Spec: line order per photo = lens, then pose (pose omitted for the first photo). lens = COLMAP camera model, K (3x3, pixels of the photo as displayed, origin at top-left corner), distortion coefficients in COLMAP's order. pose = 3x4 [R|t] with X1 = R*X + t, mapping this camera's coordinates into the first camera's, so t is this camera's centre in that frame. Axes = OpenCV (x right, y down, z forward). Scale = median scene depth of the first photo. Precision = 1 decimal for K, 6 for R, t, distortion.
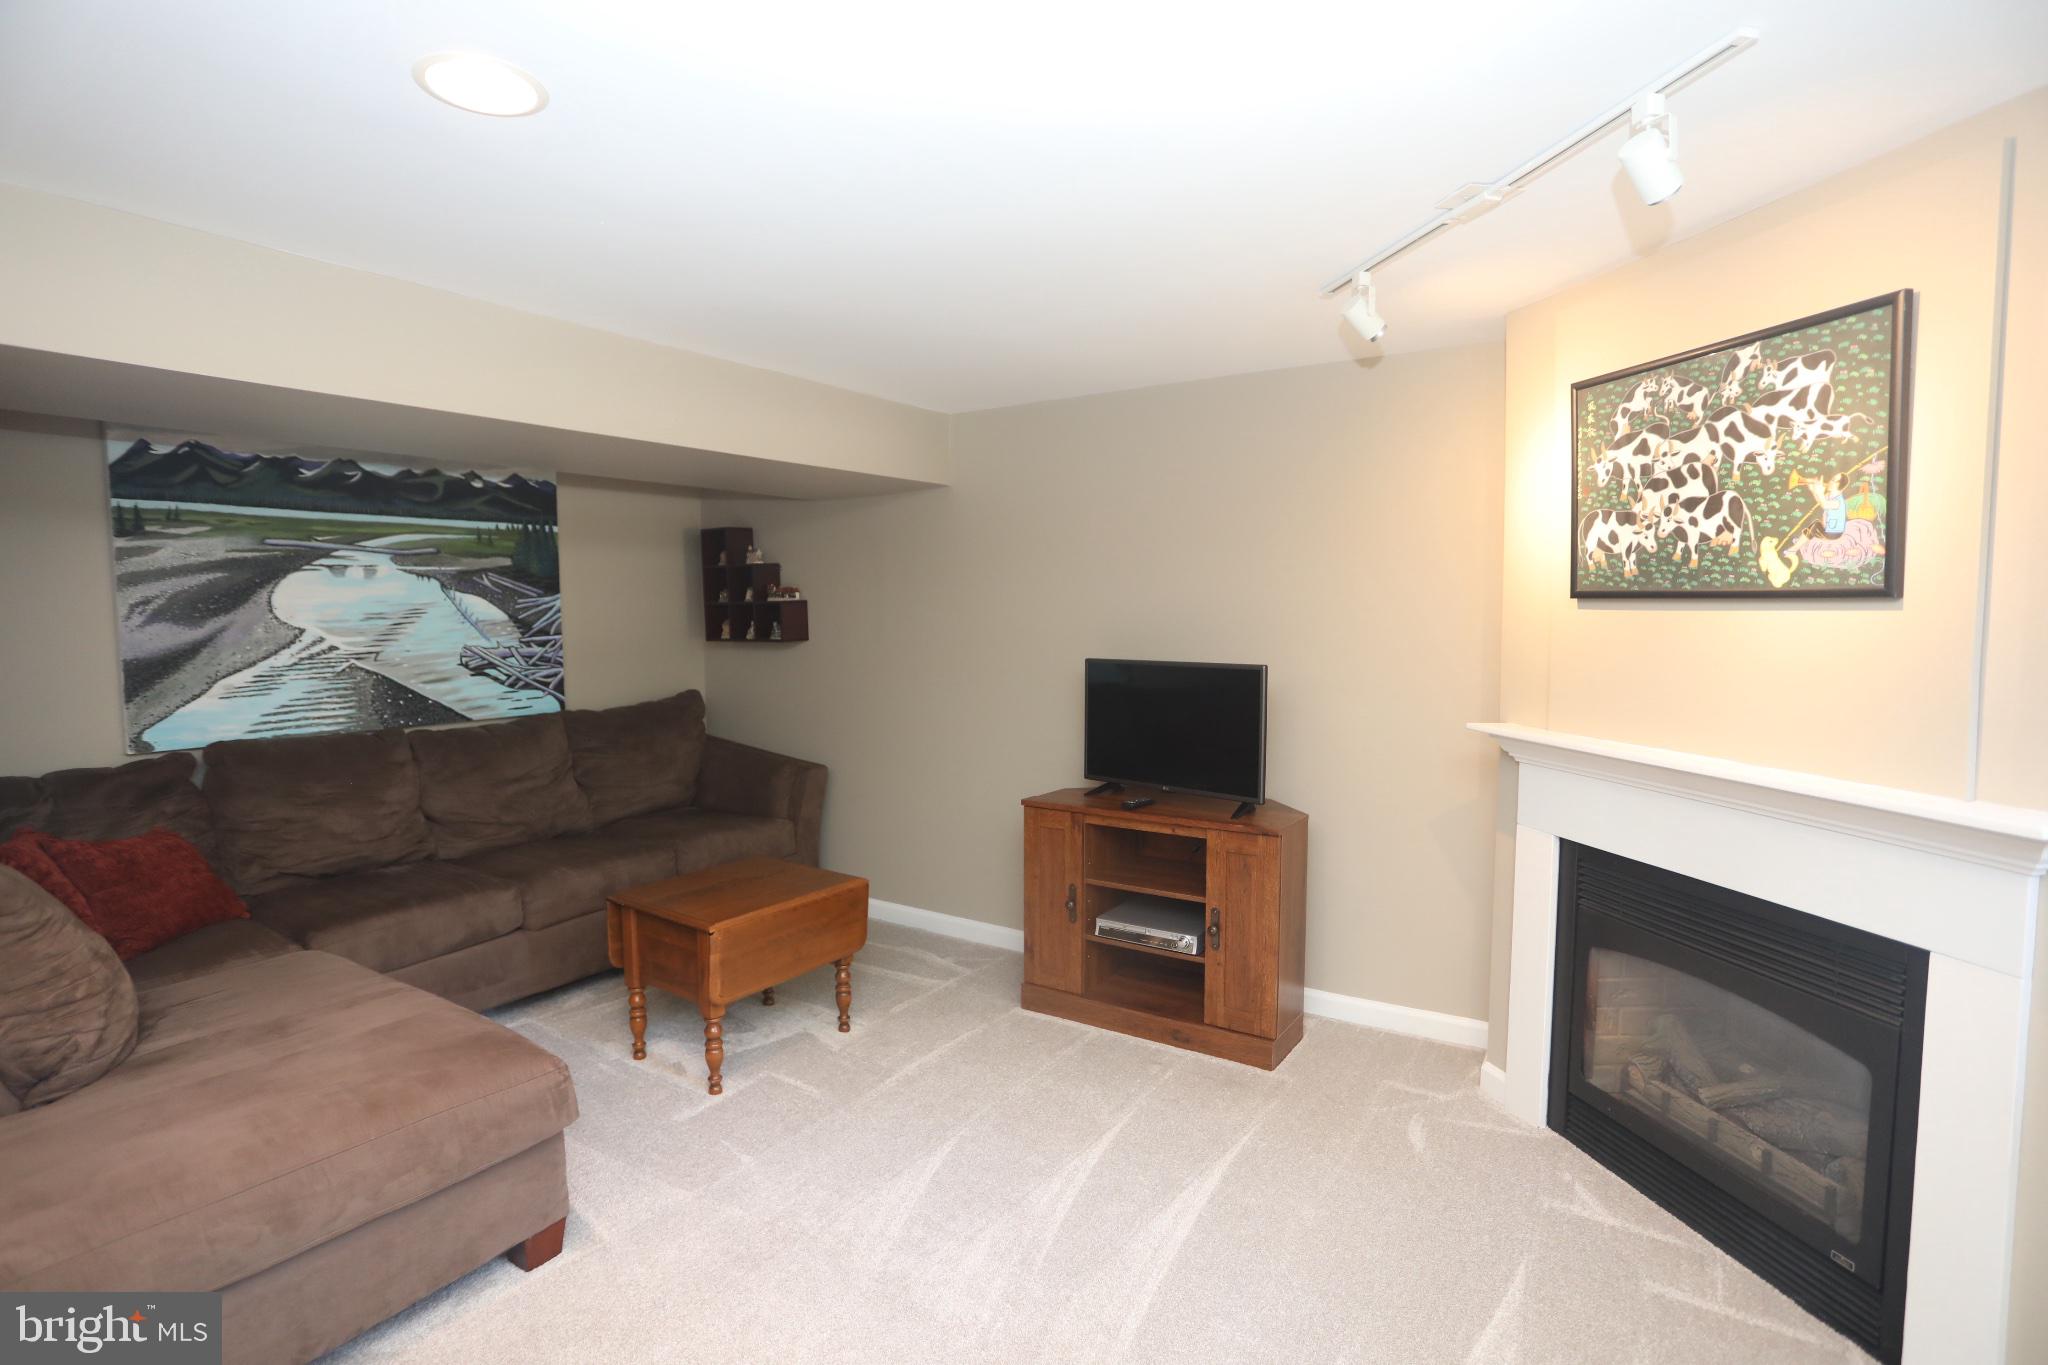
lens RADIAL K [[991.5, 0, 1021.5], [0, 991.5, 680.4], [0, 0, 1]] dist [-0.076041, 0.030241]
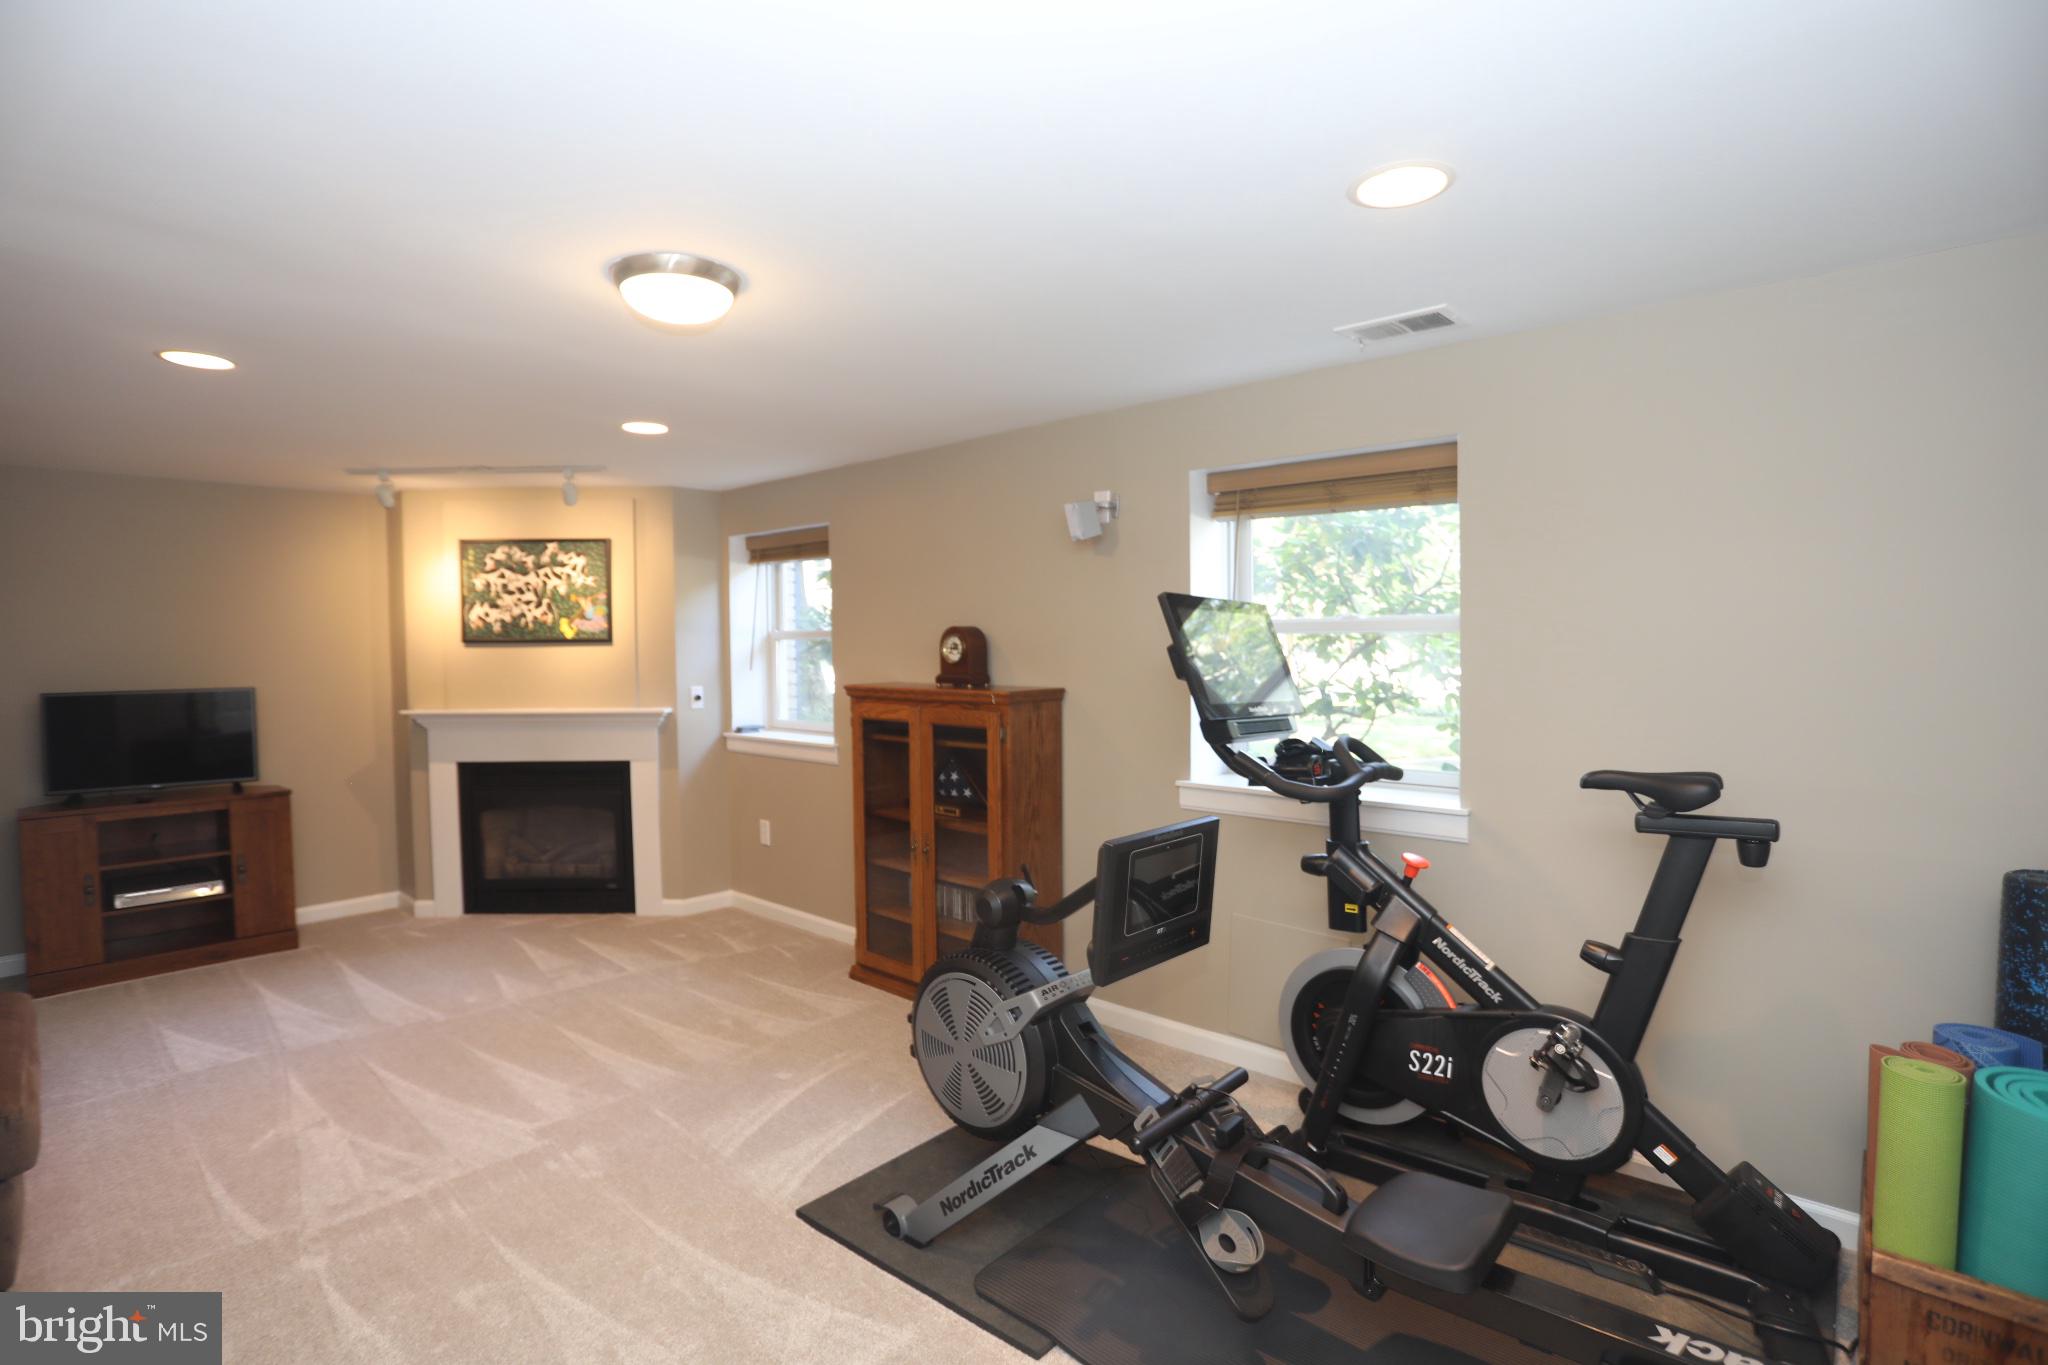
lens RADIAL K [[991.5, 0, 1021.5], [0, 991.5, 680.4], [0, 0, 1]] dist [-0.076041, 0.030241]
pose [[0.146996, -0.032607, 0.988600, -1.511712], [0.079443, 0.996617, 0.021059, 0.054297], [-0.985942, 0.075442, 0.149089, -0.549349]]
